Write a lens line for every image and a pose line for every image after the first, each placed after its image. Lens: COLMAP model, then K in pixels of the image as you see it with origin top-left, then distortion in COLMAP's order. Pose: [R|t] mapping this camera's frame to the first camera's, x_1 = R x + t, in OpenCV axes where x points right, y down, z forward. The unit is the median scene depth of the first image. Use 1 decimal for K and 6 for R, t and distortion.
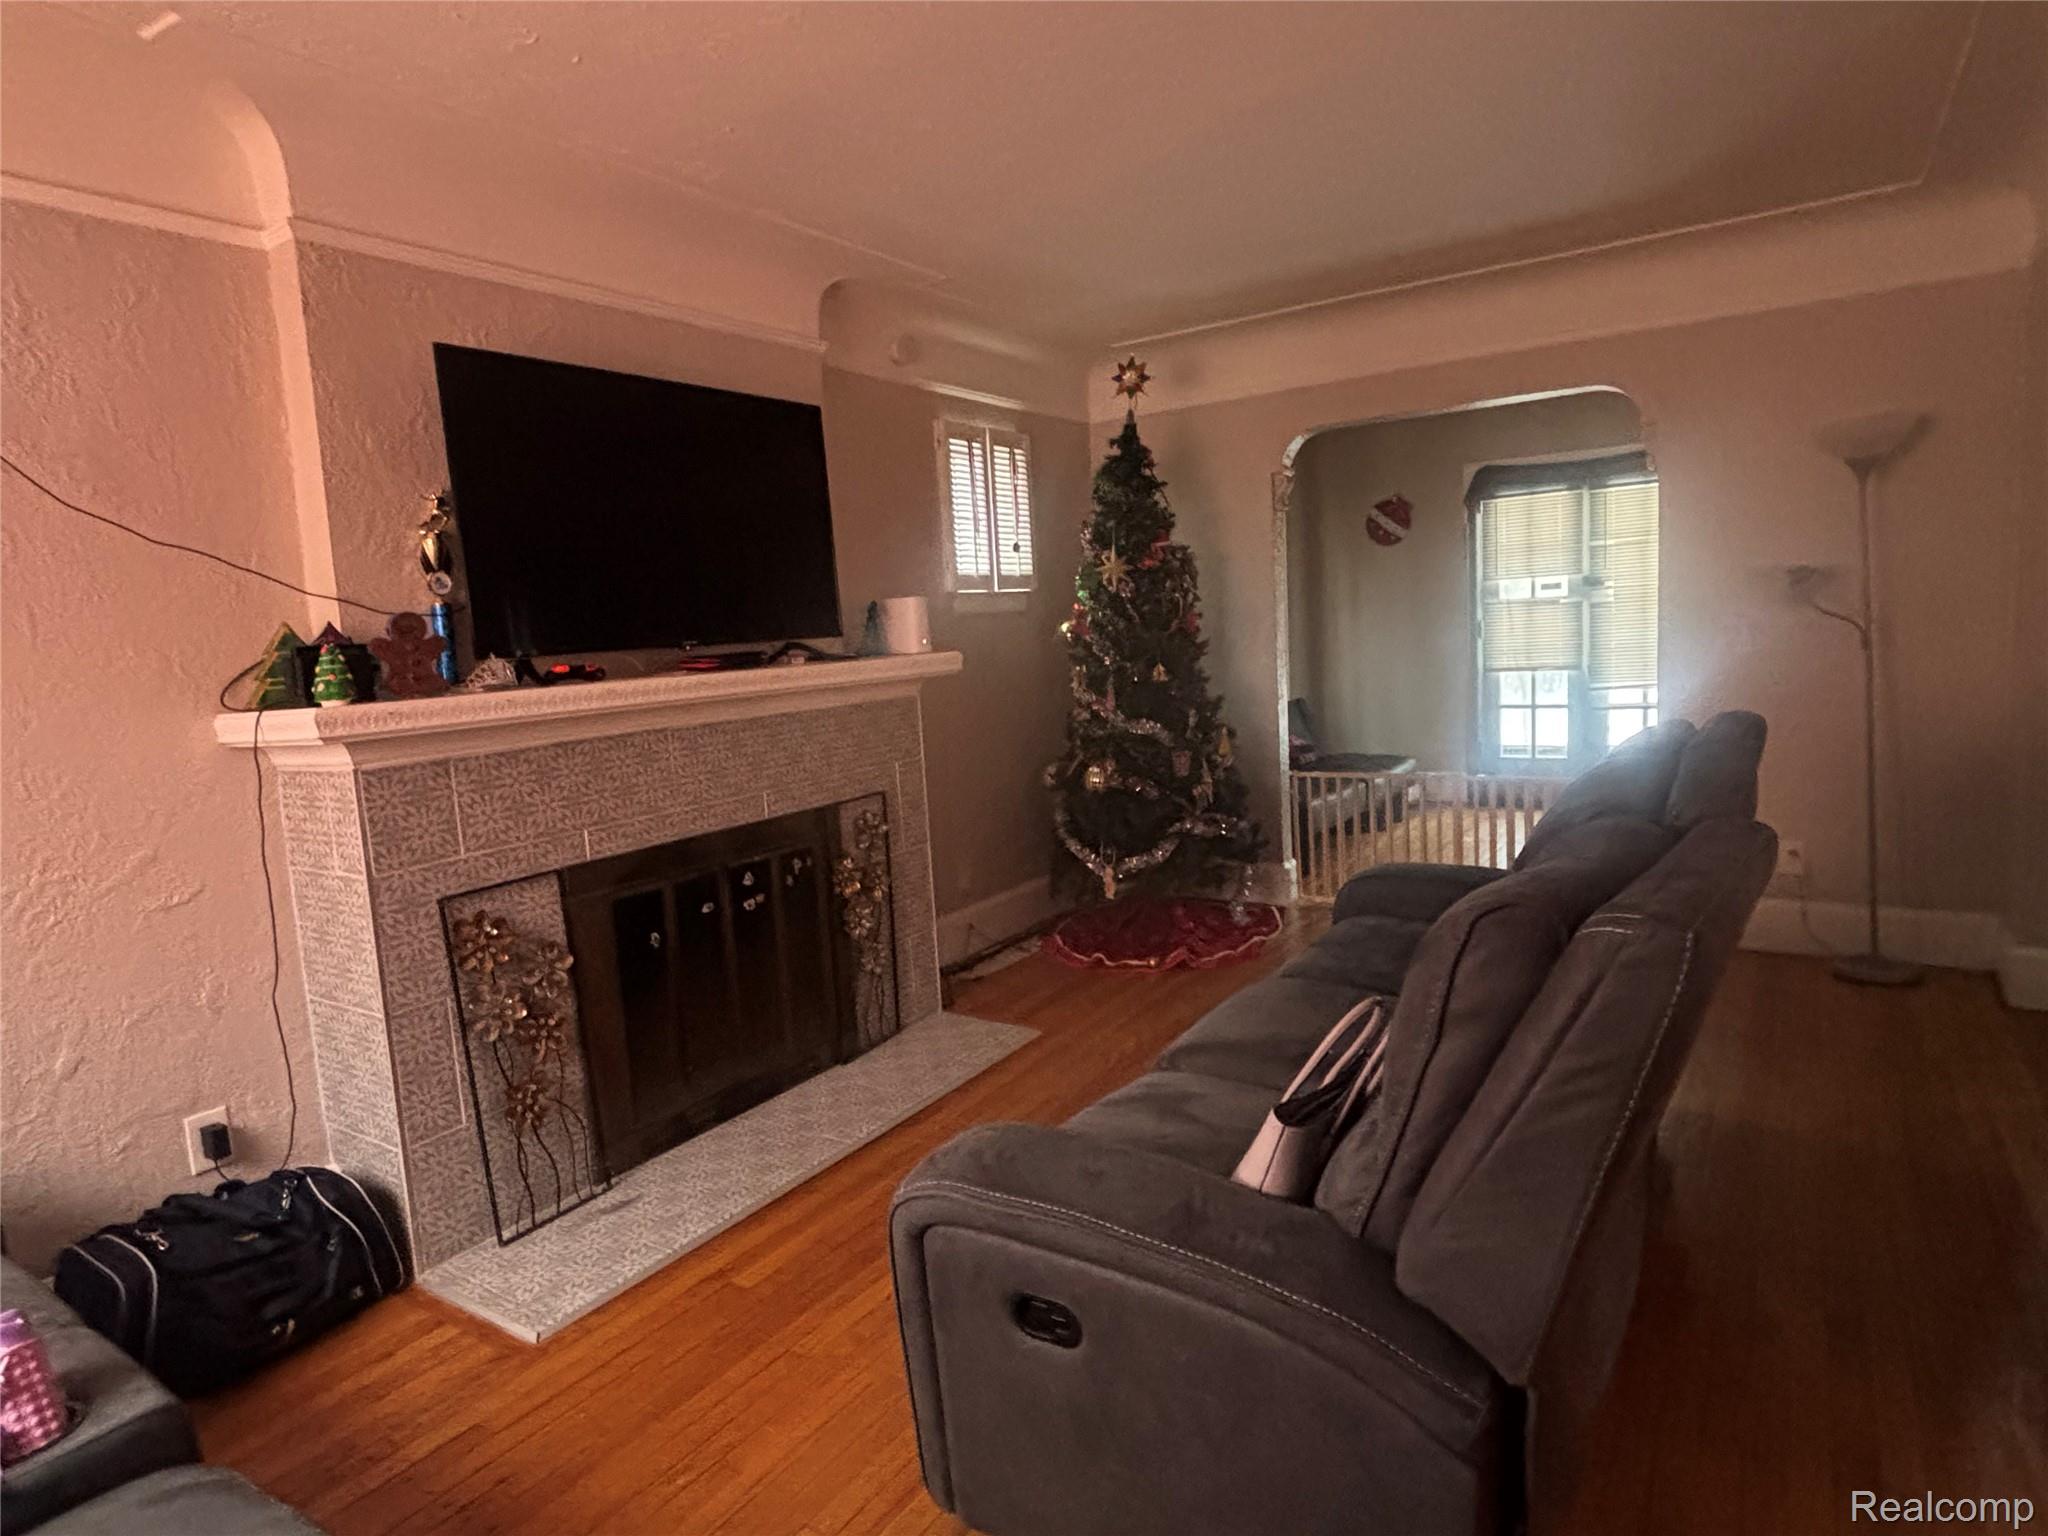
lens RADIAL K [[1149.8, 0, 1030.8], [0, 1149.8, 760.9], [0, 0, 1]] dist [0.006525, -0.016677]
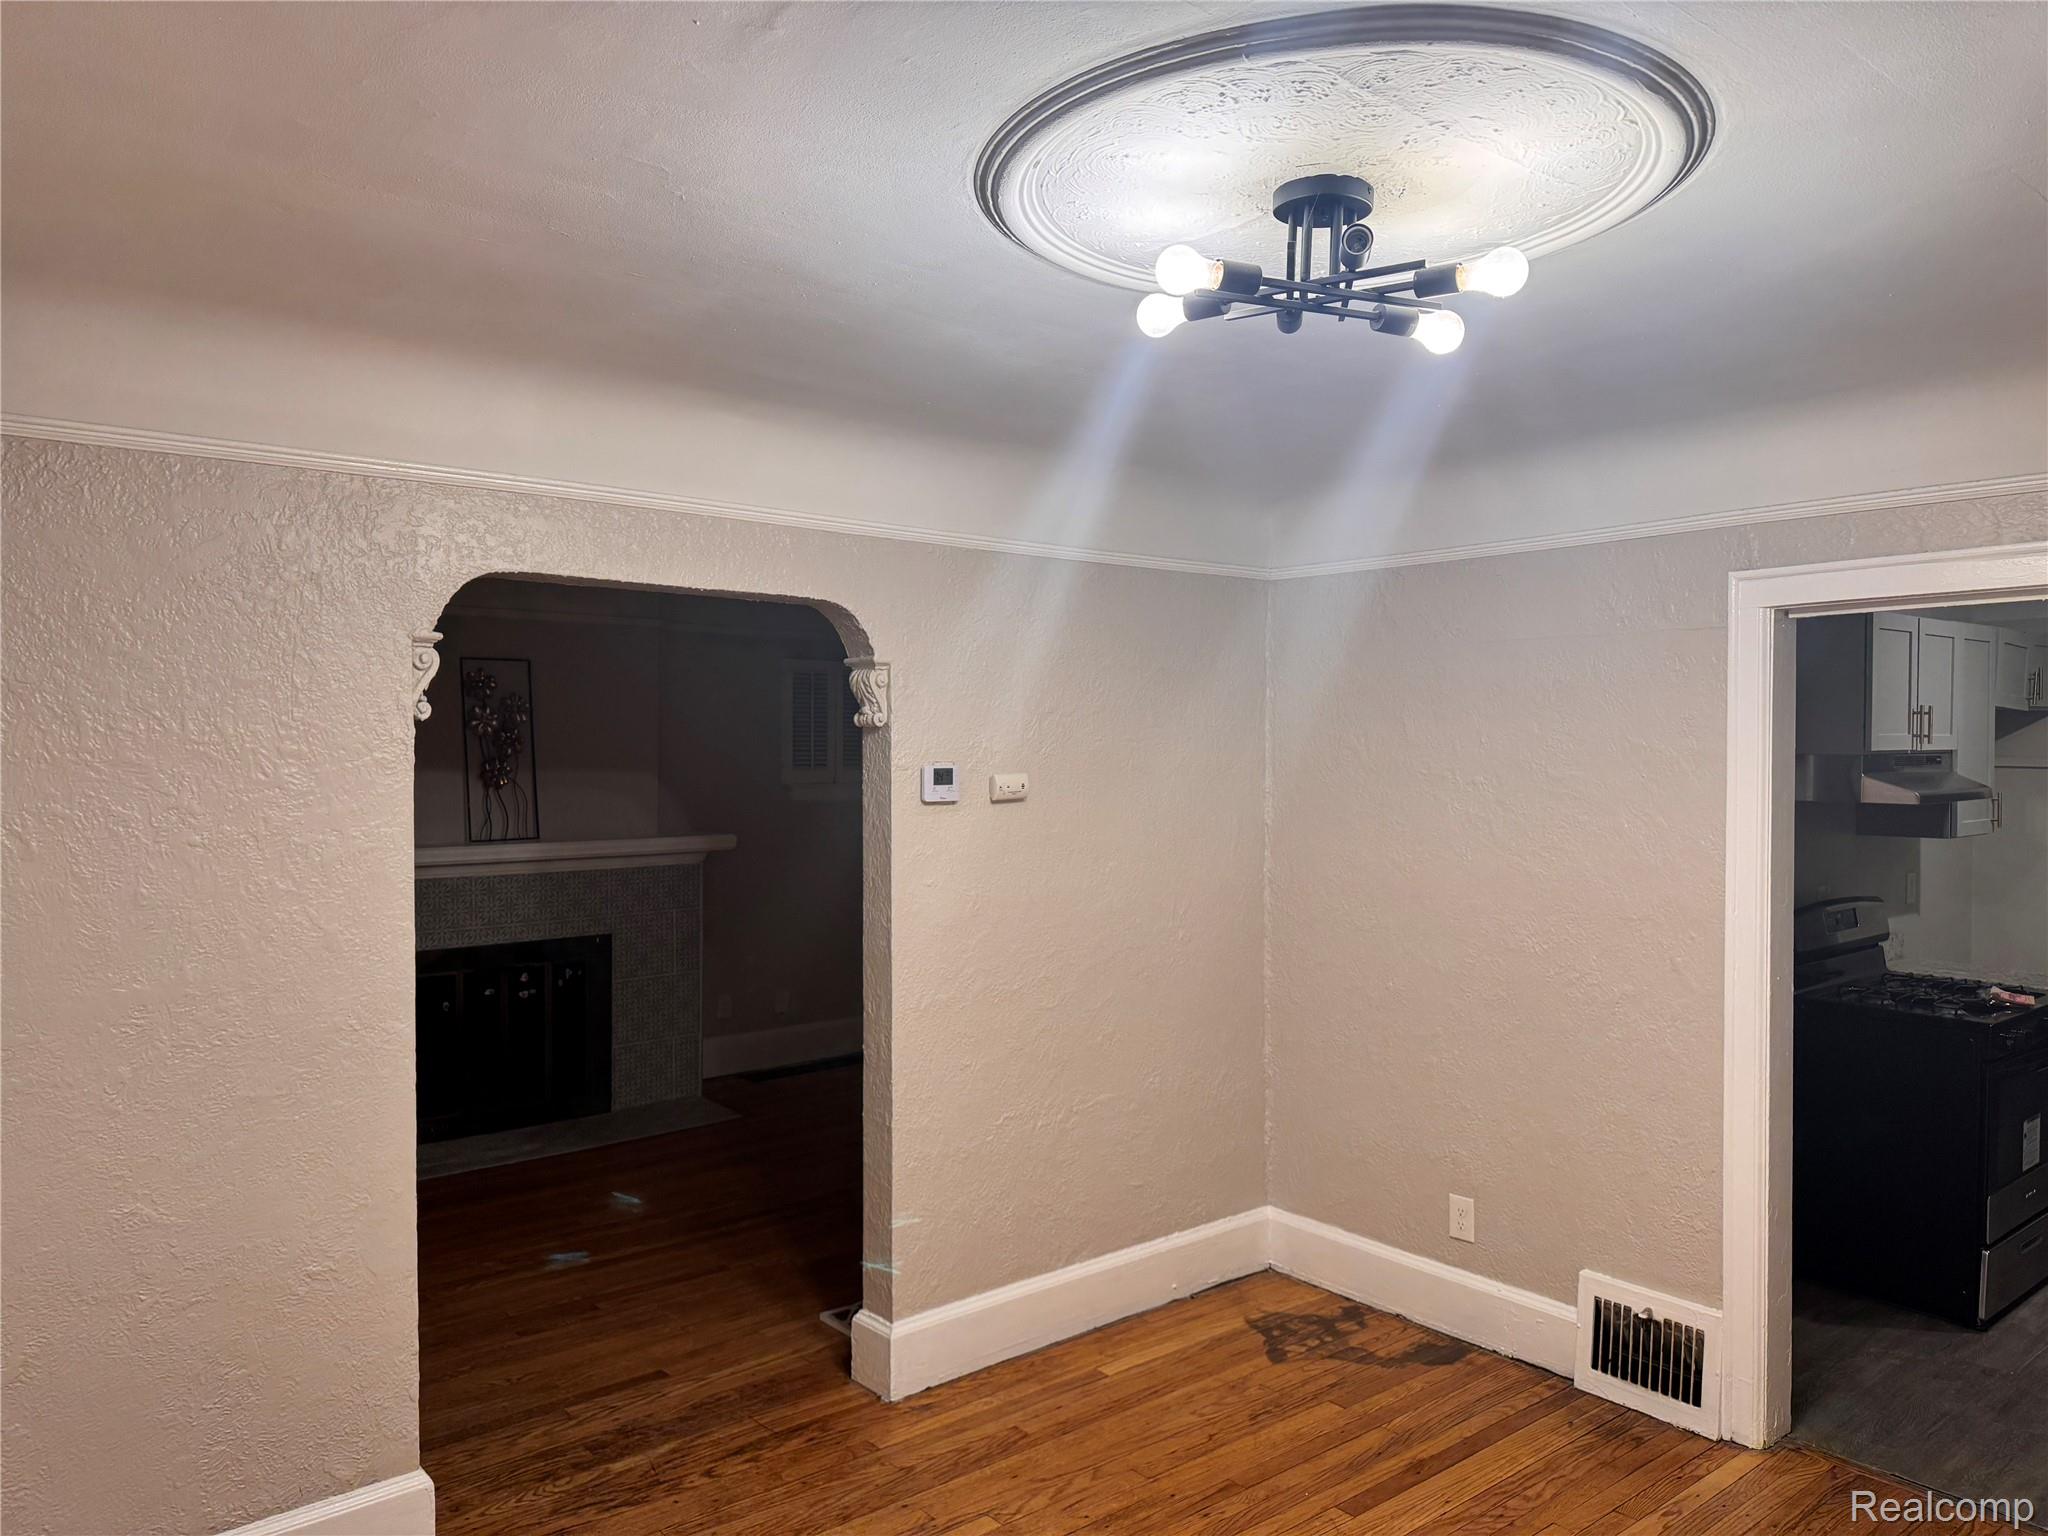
lens RADIAL K [[1448.4, 0, 1029.1], [0, 1448.4, 766.8], [0, 0, 1]] dist [0.039749, -0.040312]
pose [[0.954676, 0.062904, -0.290925, 1.094400], [-0.091541, 0.992091, -0.085885, -0.082298], [0.283221, 0.108624, 0.952883, -0.803069]]
